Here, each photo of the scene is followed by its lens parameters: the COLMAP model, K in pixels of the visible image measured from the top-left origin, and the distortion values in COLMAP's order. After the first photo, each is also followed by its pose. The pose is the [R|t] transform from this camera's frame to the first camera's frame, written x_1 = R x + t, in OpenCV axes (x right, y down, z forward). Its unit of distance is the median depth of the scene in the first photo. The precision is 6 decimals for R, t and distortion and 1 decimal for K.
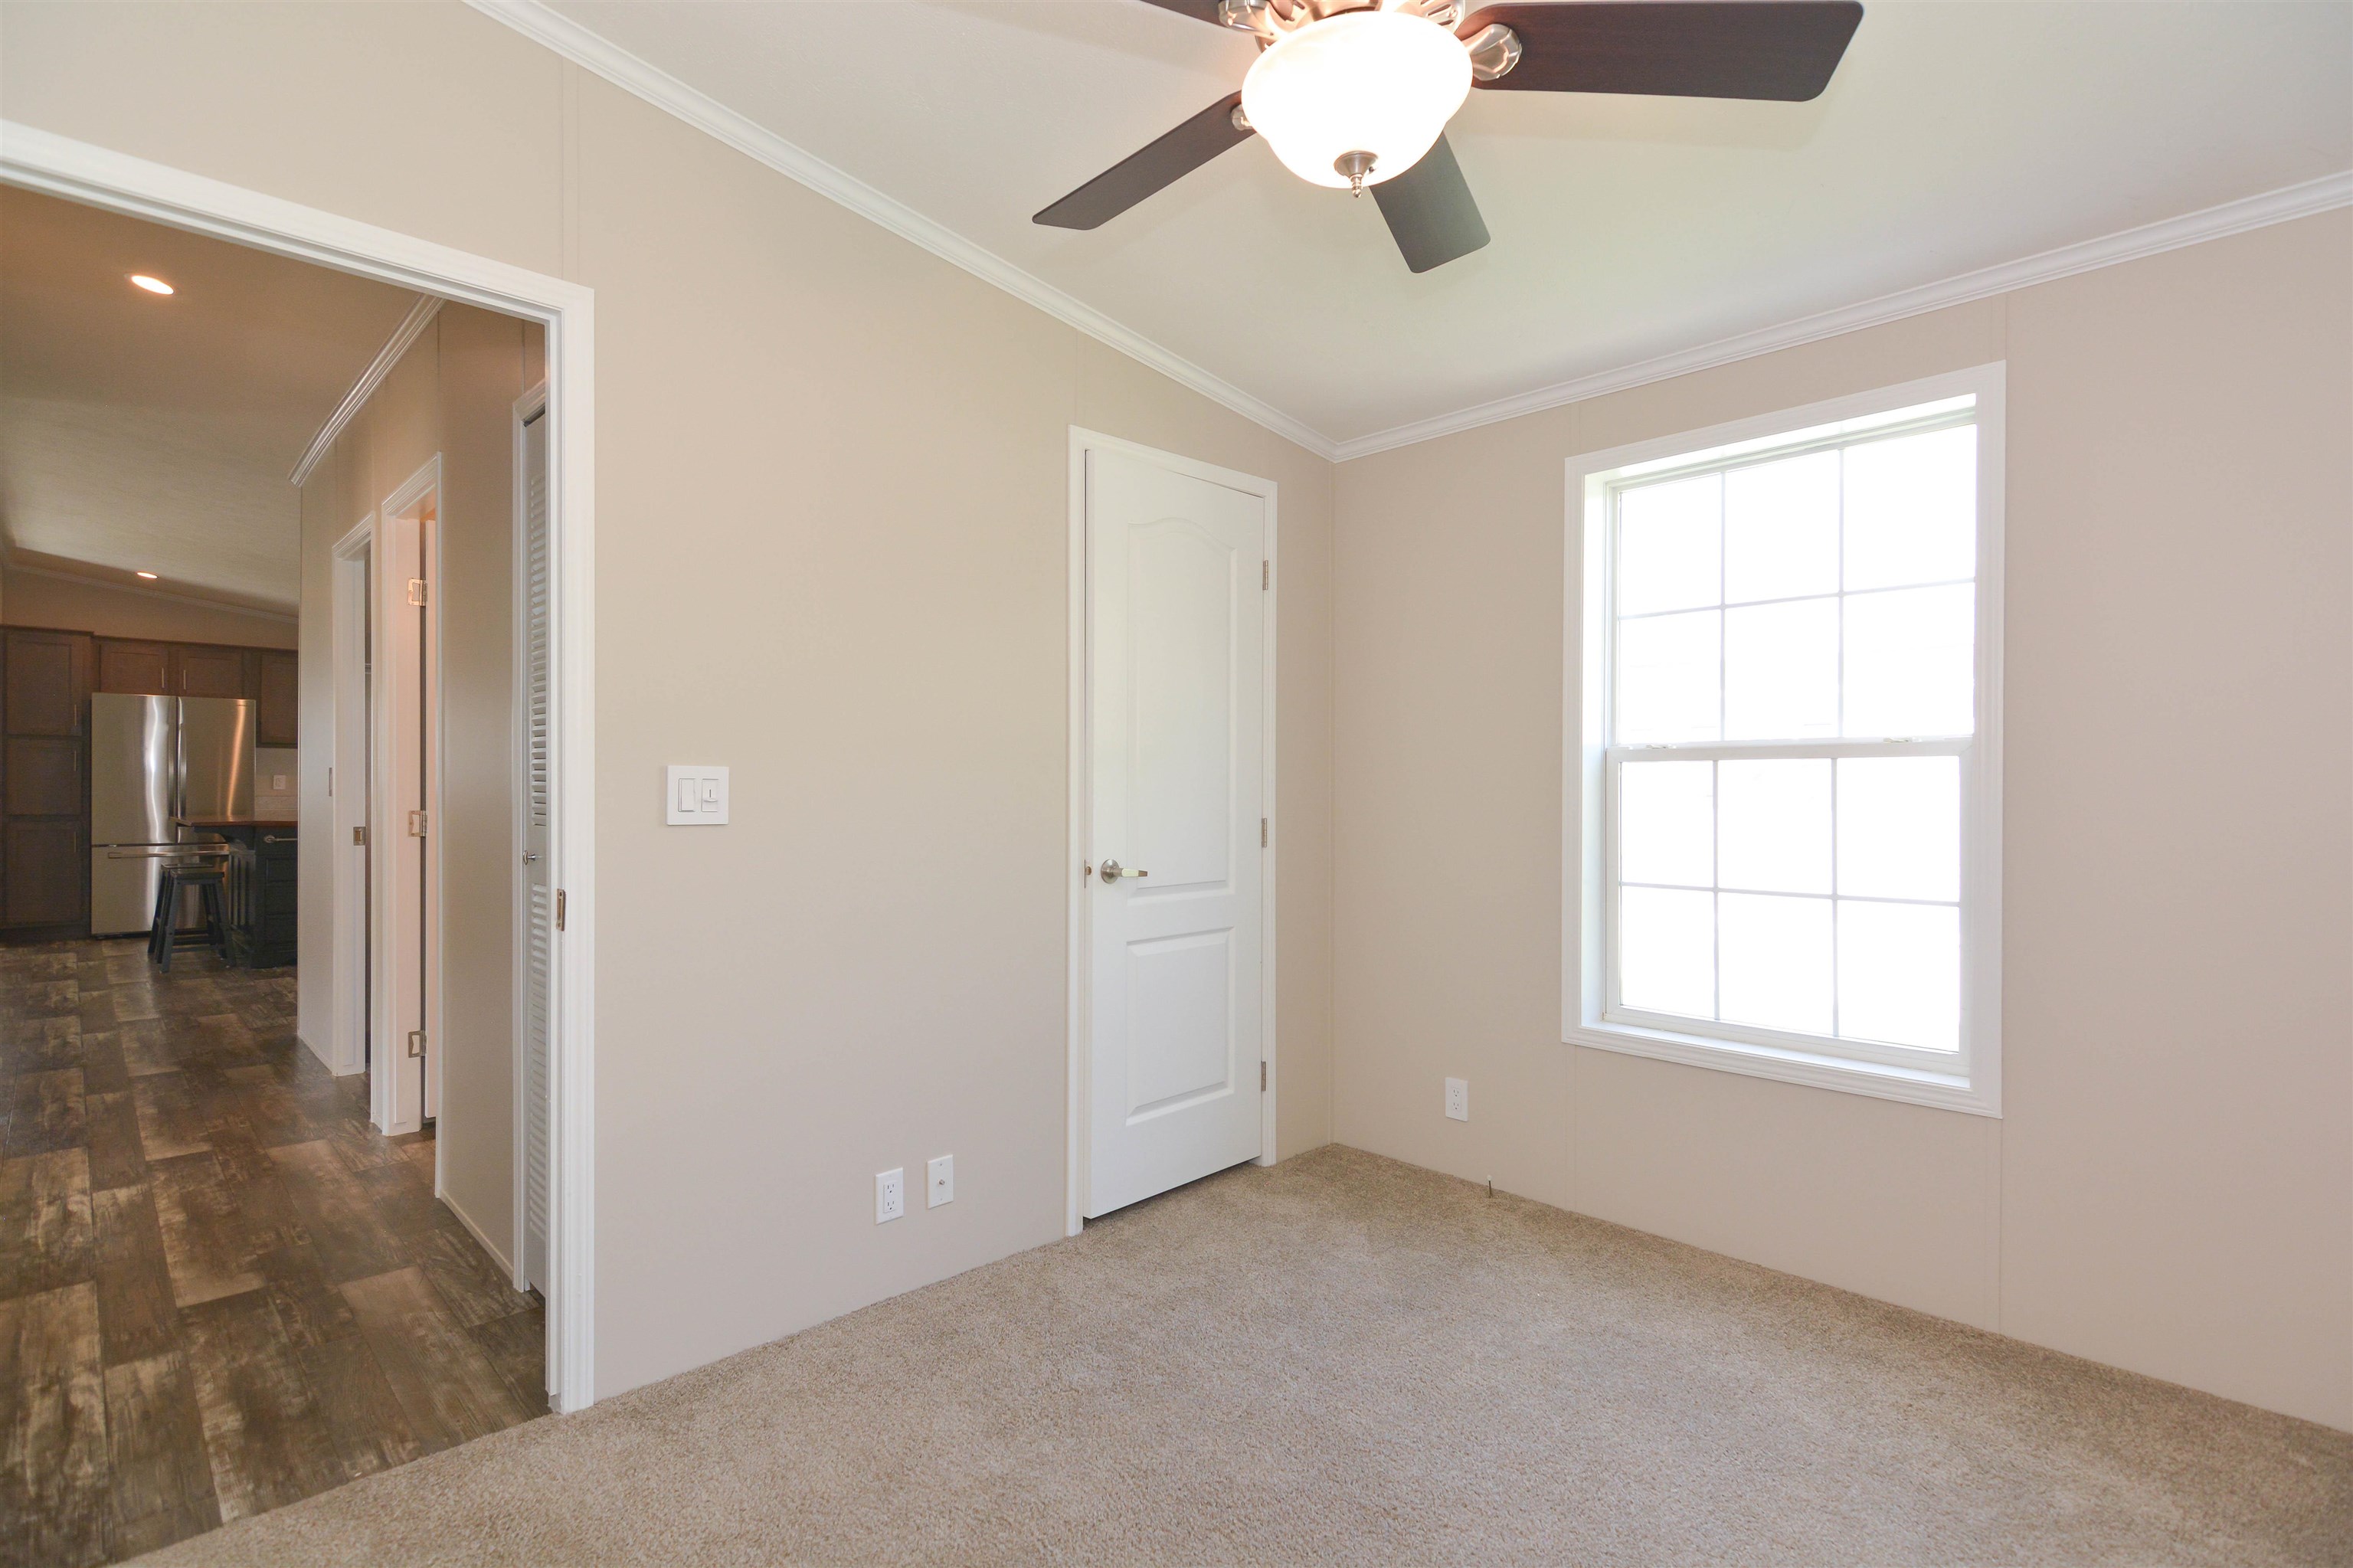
lens RADIAL K [[1106.0, 0, 1166.3], [0, 1106.0, 784.9], [0, 0, 1]] dist [0.002277, 0.000487]
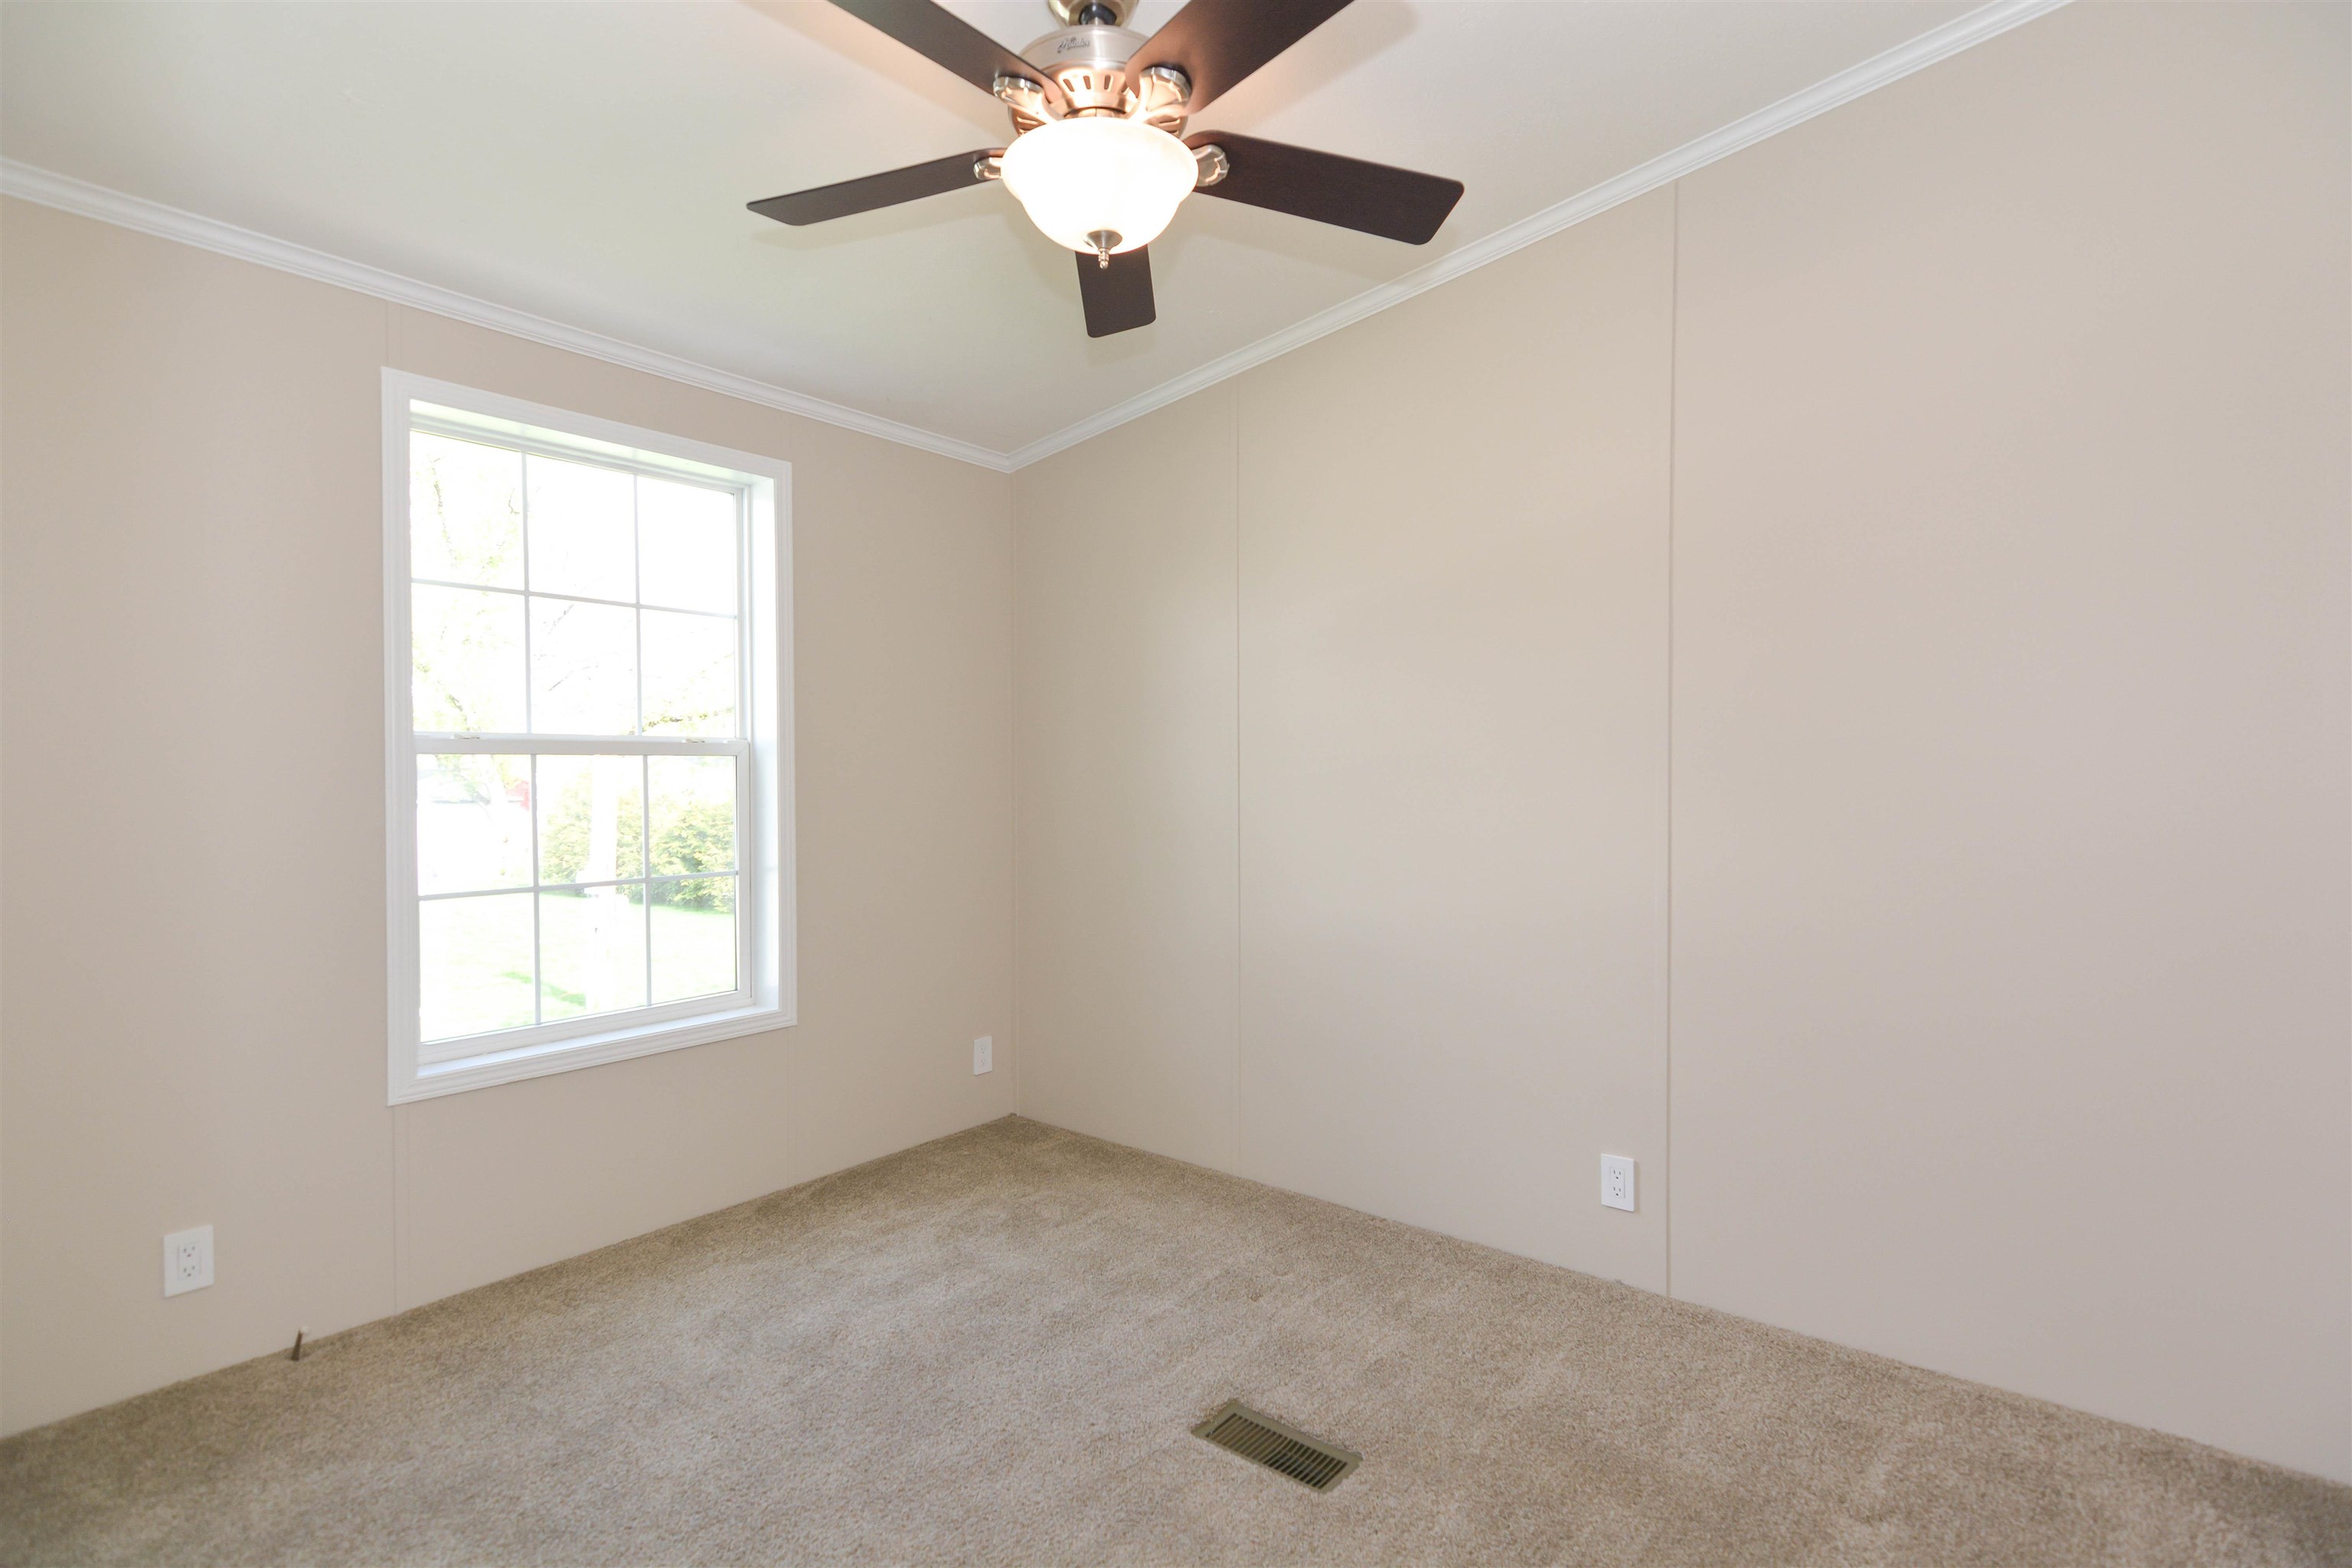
lens RADIAL K [[1105.5, 0, 1165.8], [0, 1105.5, 784.9], [0, 0, 1]] dist [0.002277, 0.000487]
pose [[-0.106736, -0.001345, 0.994286, -0.518541], [0.010317, 0.999944, 0.002461, 0.008059], [-0.994234, 0.010520, -0.106716, 0.566310]]
